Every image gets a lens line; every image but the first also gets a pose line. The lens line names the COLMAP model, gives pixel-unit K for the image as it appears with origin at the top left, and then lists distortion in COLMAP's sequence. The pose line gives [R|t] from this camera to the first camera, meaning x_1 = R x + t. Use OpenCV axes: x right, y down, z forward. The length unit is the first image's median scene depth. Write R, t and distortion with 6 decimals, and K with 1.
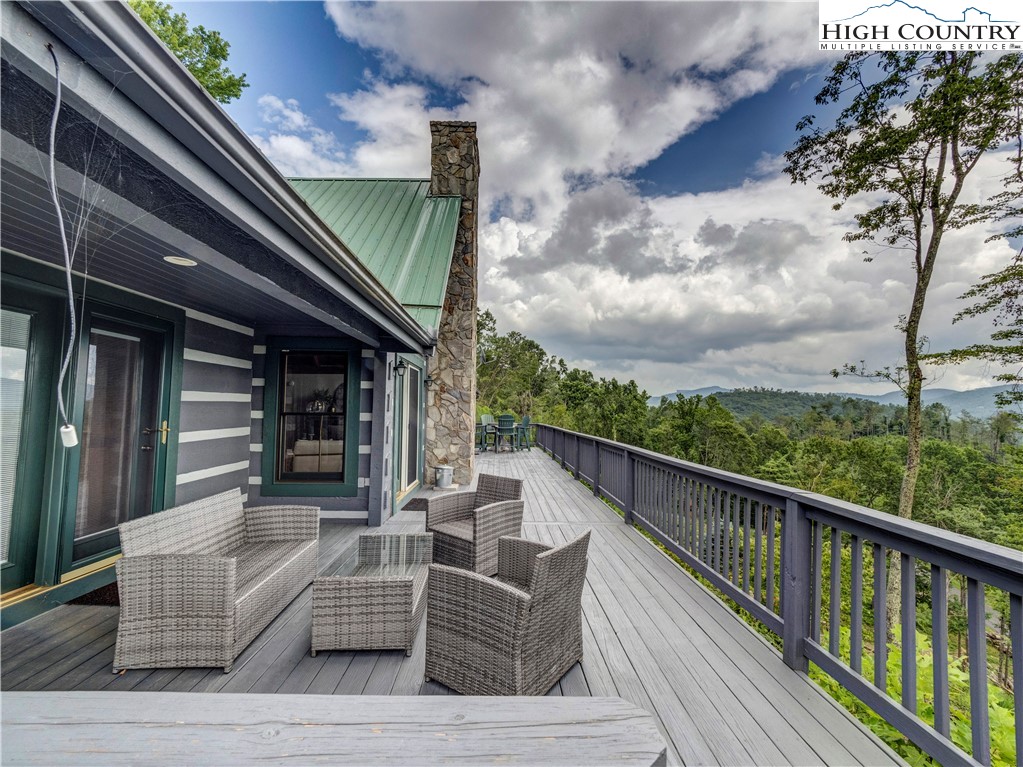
lens RADIAL K [[429.7, 0, 511.5], [0, 429.7, 383.5], [0, 0, 1]] dist [-0.006650, 0.000290]
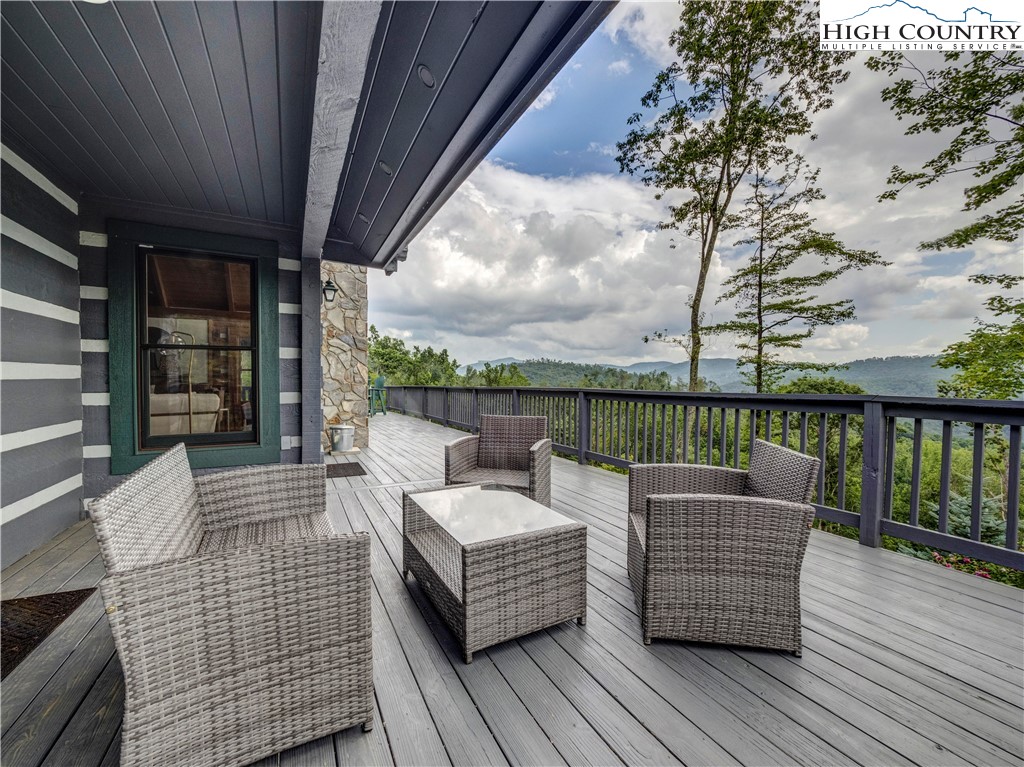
lens RADIAL K [[428.0, 0, 509.0], [0, 428.0, 382.0], [0, 0, 1]] dist [-0.005921, -0.000257]
pose [[0.901663, -0.012204, 0.432266, -0.139969], [-0.016069, 0.997966, 0.061694, 0.033542], [-0.432140, -0.062573, 0.899633, 0.083124]]
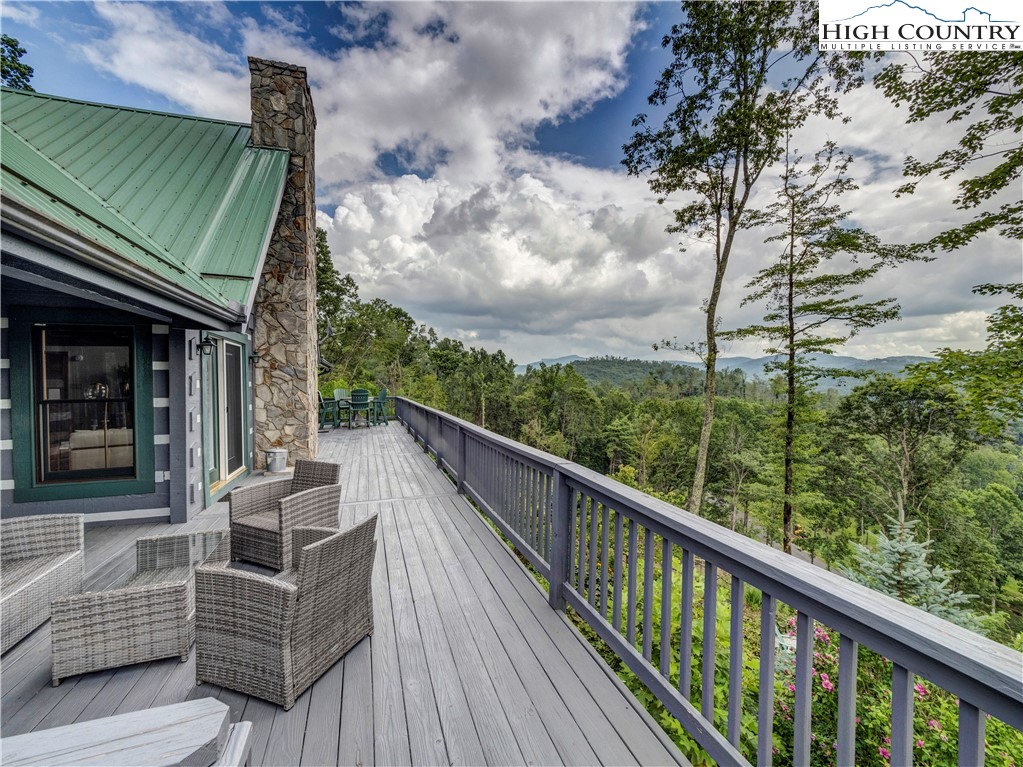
lens RADIAL K [[429.7, 0, 511.5], [0, 429.7, 383.5], [0, 0, 1]] dist [-0.006650, 0.000290]
pose [[0.957219, -0.020825, 0.288615, 0.040544], [-0.000154, 0.997370, 0.072476, -0.010524], [-0.289365, -0.069420, 0.954698, -0.015445]]
